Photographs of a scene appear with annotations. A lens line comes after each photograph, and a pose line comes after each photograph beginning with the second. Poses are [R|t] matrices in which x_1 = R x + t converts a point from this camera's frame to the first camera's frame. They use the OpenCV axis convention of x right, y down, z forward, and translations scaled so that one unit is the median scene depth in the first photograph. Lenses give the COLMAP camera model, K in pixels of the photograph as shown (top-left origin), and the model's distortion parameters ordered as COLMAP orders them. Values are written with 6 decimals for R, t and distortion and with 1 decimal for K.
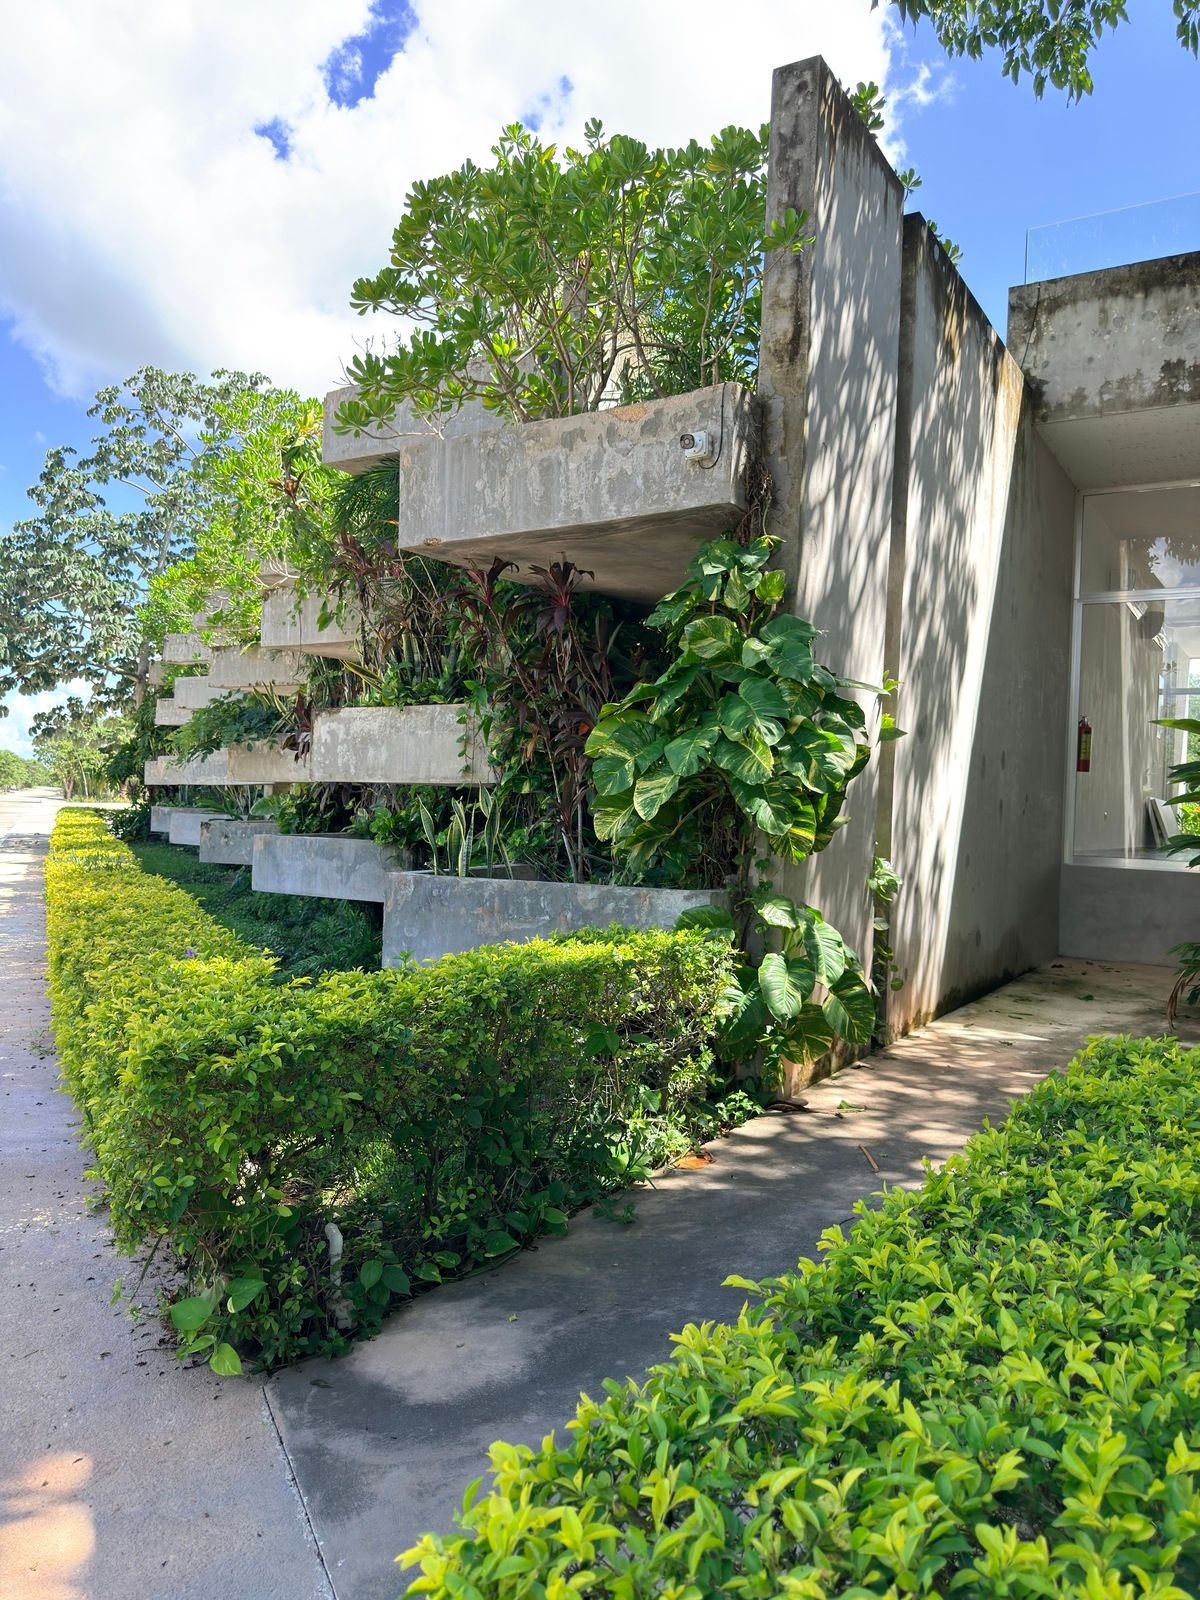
lens RADIAL K [[1086.3, 0, 600.0], [0, 1086.3, 800.0], [0, 0, 1]] dist [0.048299, -0.056291]
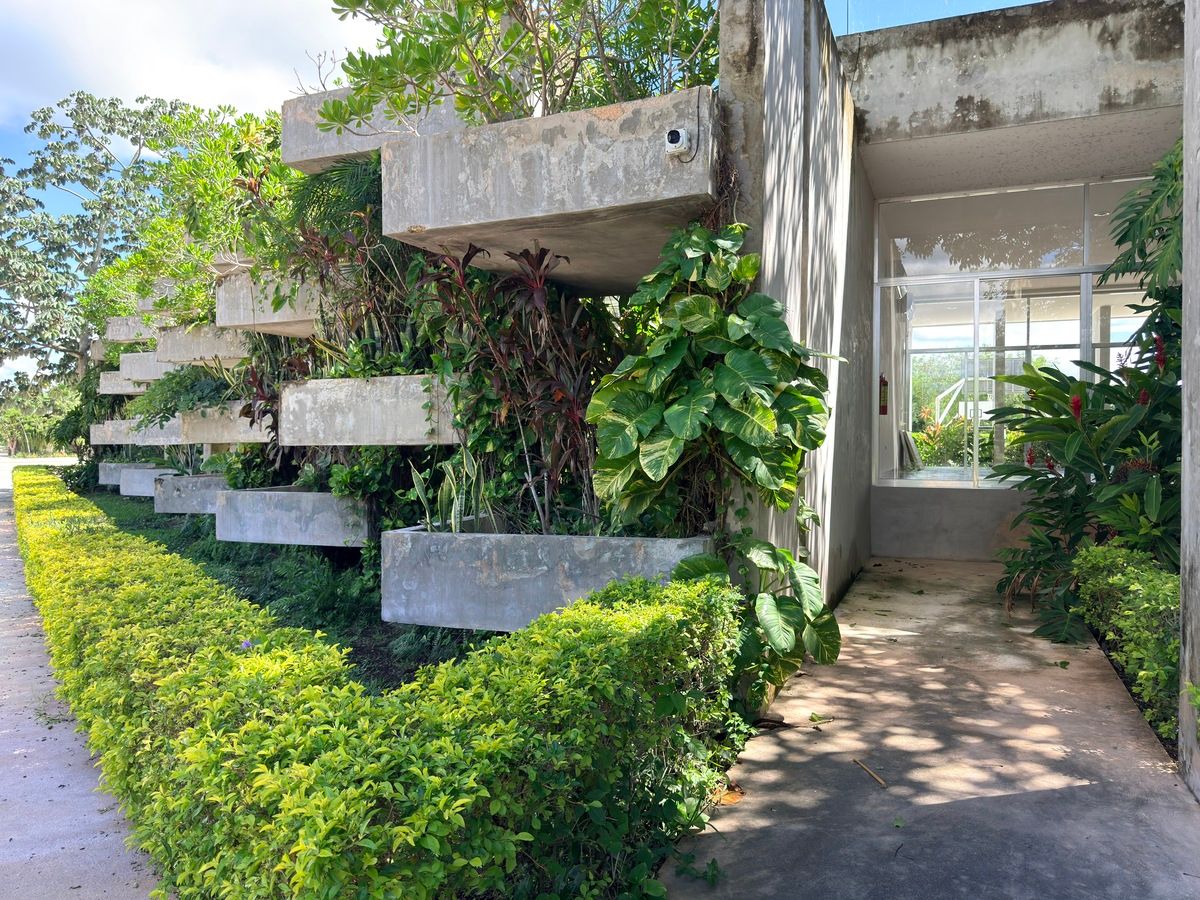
lens RADIAL K [[836.5, 0, 600.0], [0, 836.5, 450.0], [0, 0, 1]] dist [0.009345, -0.003105]
pose [[0.987211, -0.035519, 0.155410, -0.101084], [0.033737, 0.999331, 0.014091, -0.018713], [-0.155807, -0.008668, 0.987750, 0.124706]]
